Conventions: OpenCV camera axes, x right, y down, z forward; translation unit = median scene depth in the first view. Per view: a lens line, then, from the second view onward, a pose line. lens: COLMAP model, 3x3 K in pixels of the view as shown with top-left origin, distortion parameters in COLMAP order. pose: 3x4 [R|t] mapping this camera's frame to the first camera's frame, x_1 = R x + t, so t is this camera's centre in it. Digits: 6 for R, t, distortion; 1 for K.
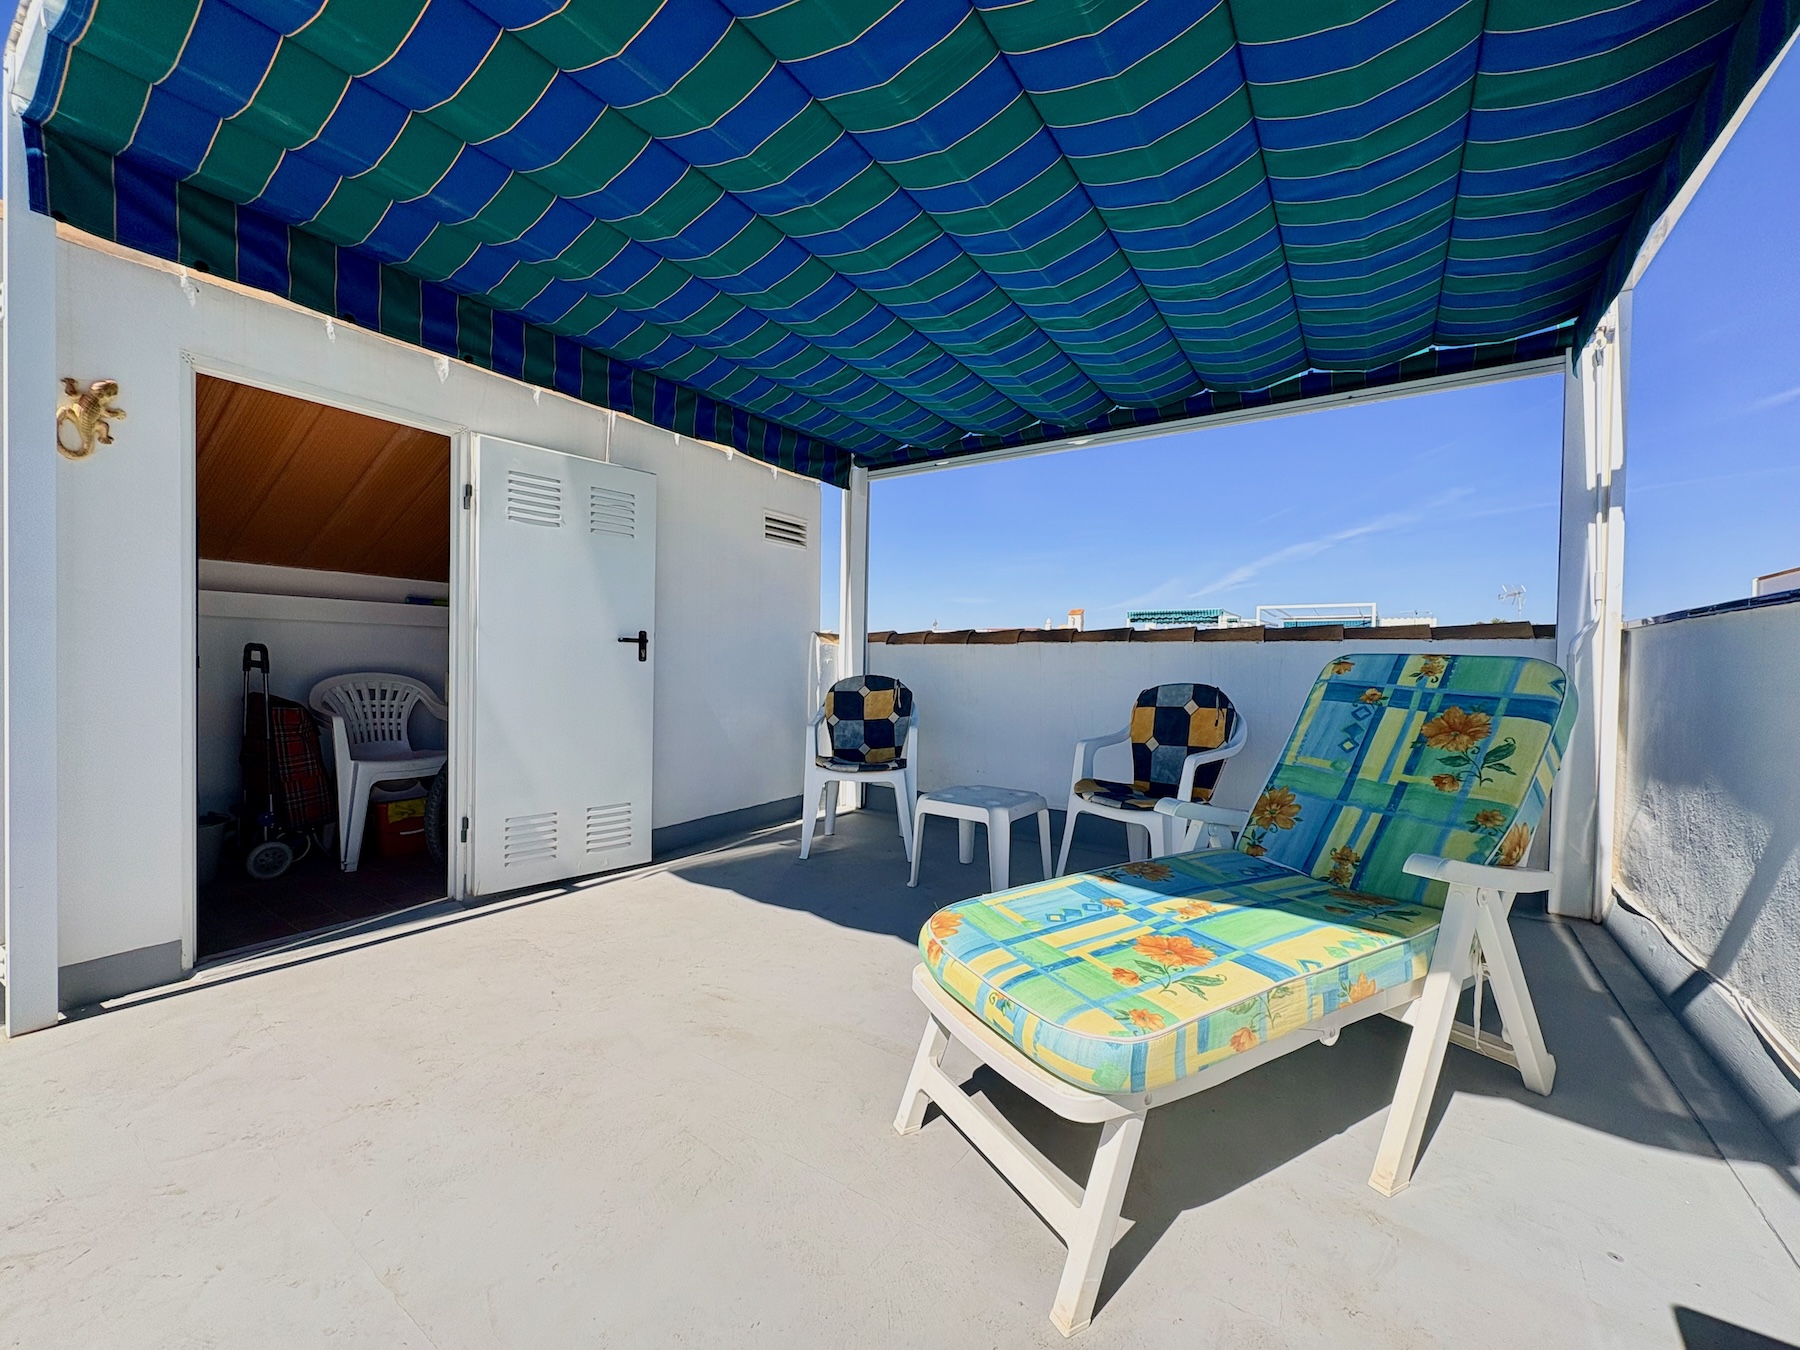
lens RADIAL K [[718.2, 0, 900.0], [0, 718.2, 675.0], [0, 0, 1]] dist [-0.000308, 0.000105]
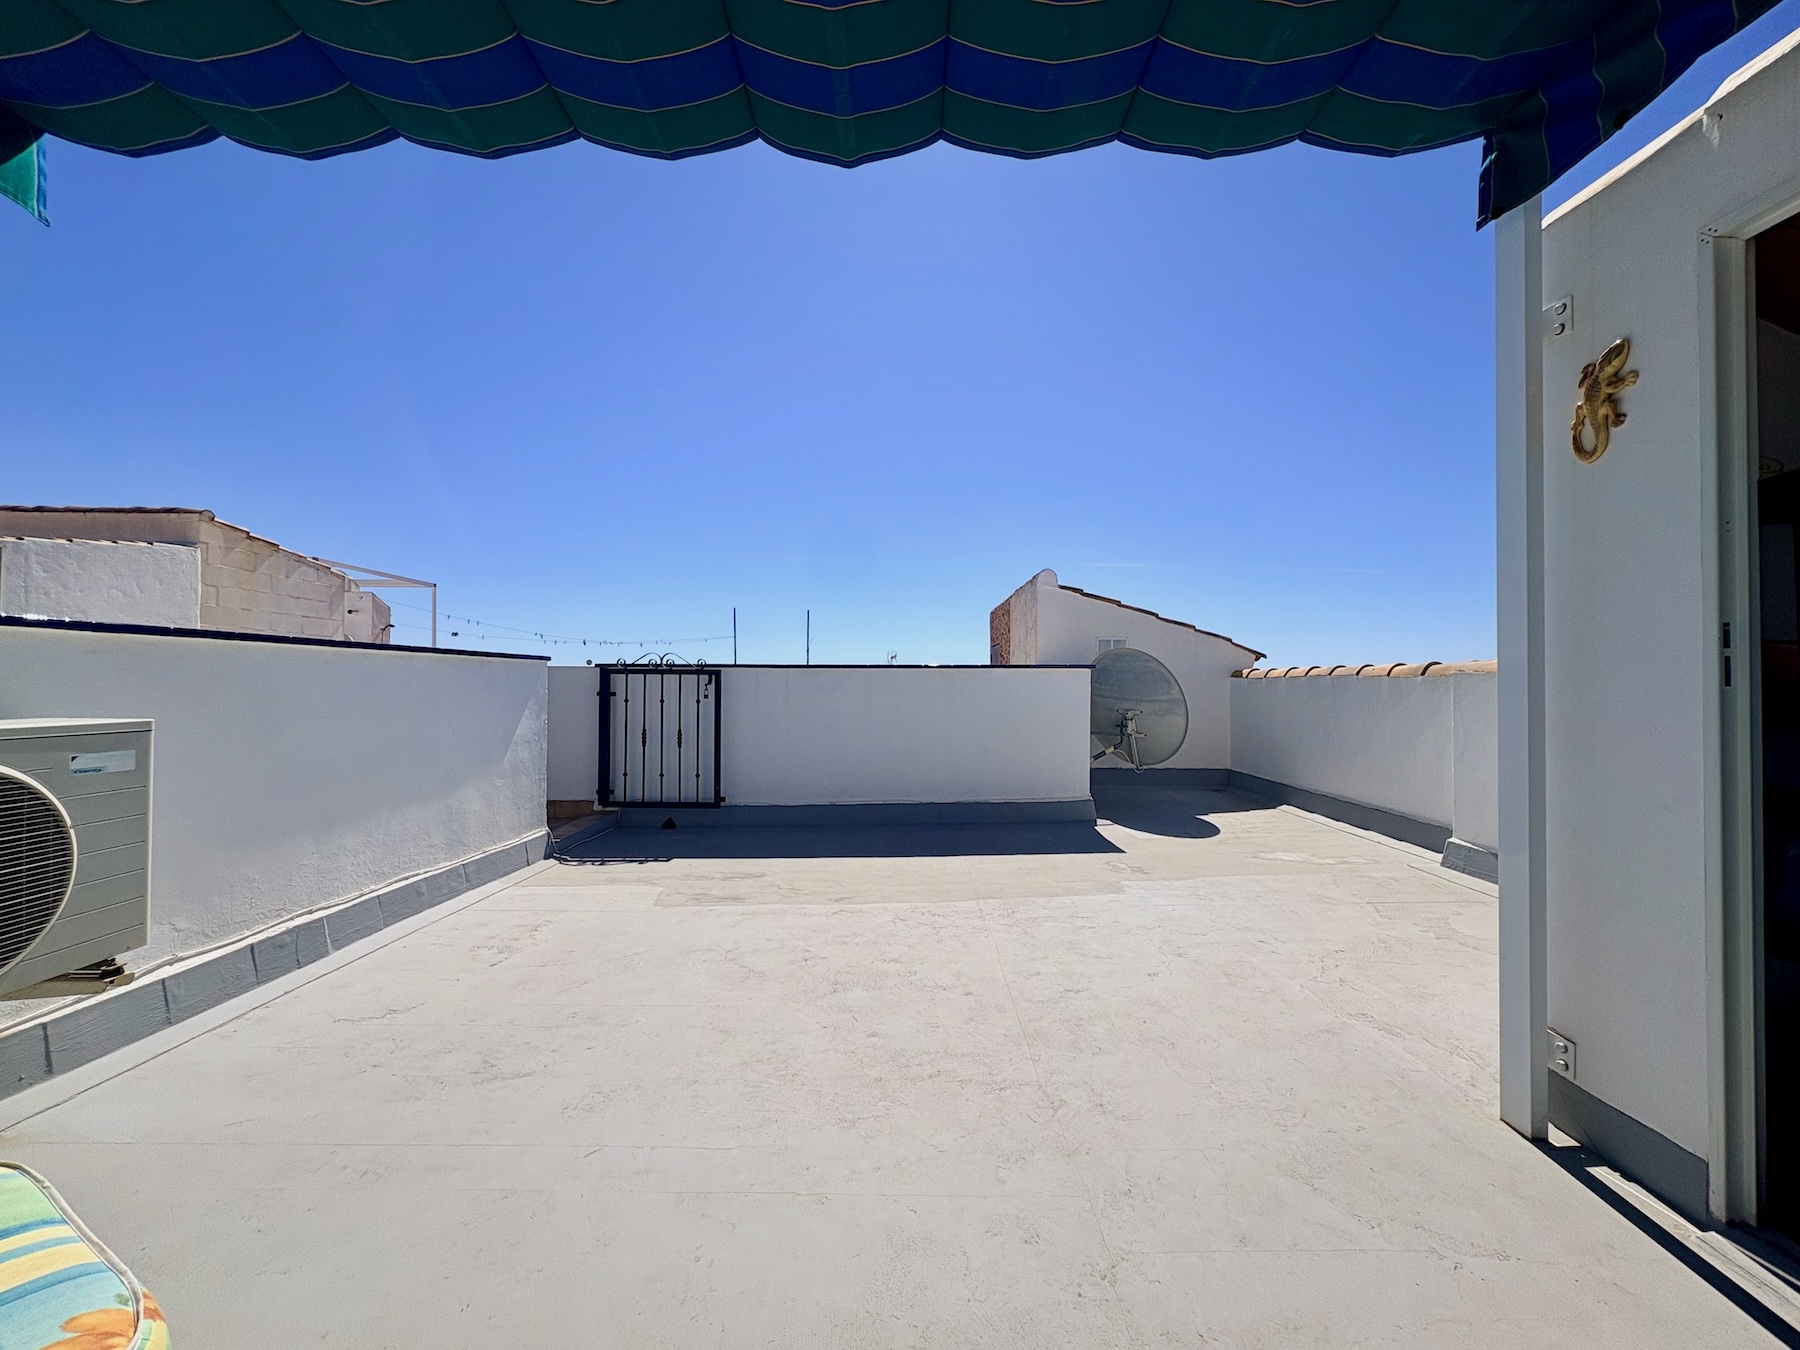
lens RADIAL K [[718.2, 0, 900.0], [0, 718.2, 675.0], [0, 0, 1]] dist [-0.000308, 0.000105]
pose [[-0.835375, -0.027621, -0.548985, -0.047447], [-0.026458, 0.999600, -0.010032, -0.021951], [0.549043, 0.006145, -0.835772, 0.840271]]
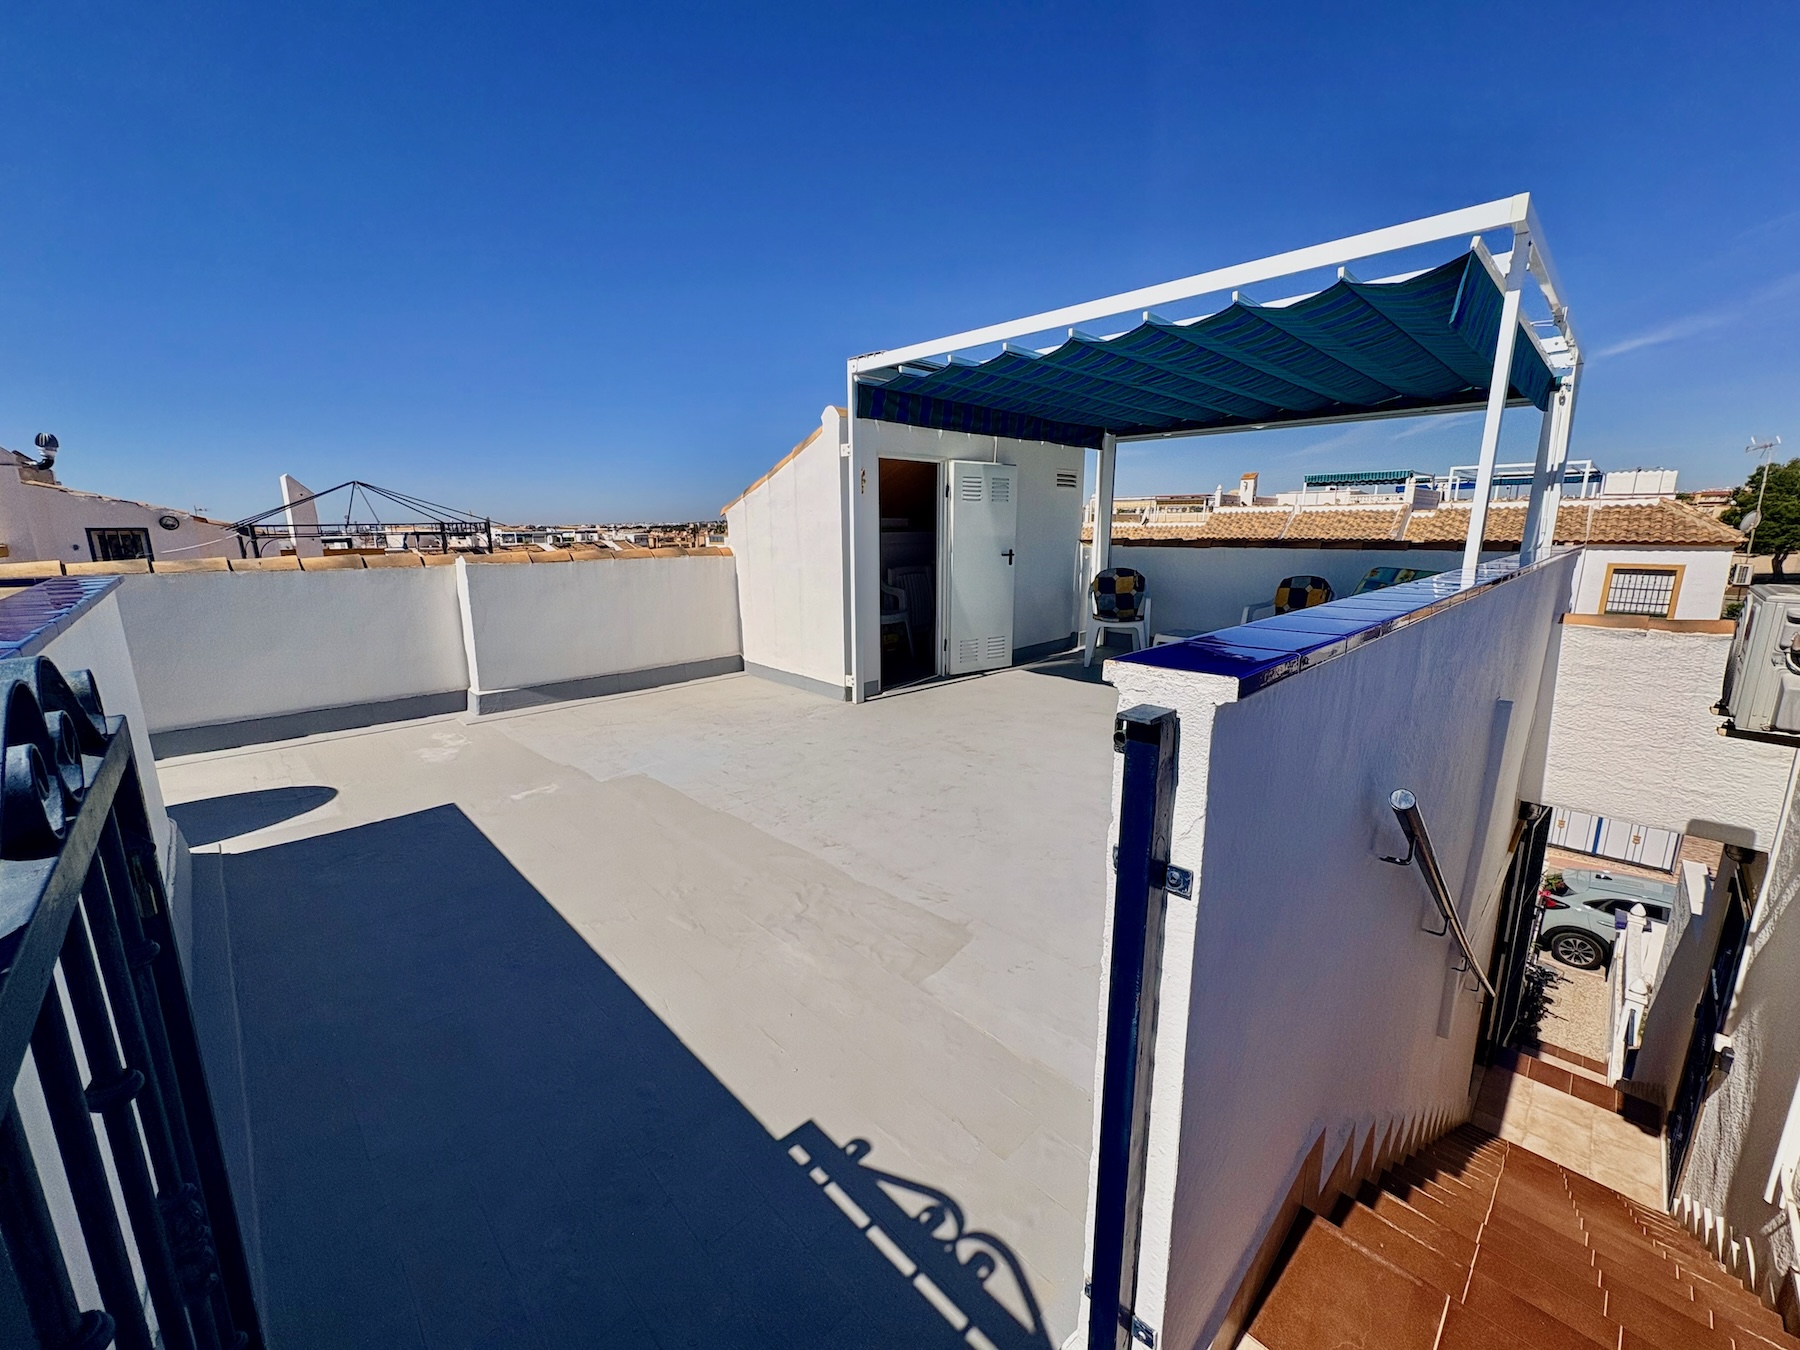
lens RADIAL K [[718.2, 0, 900.0], [0, 718.2, 675.0], [0, 0, 1]] dist [-0.000308, 0.000105]
pose [[0.979920, 0.020430, -0.198344, -0.291365], [0.017319, 0.982257, 0.186741, -0.107988], [0.198639, -0.186426, 0.962179, -1.143616]]
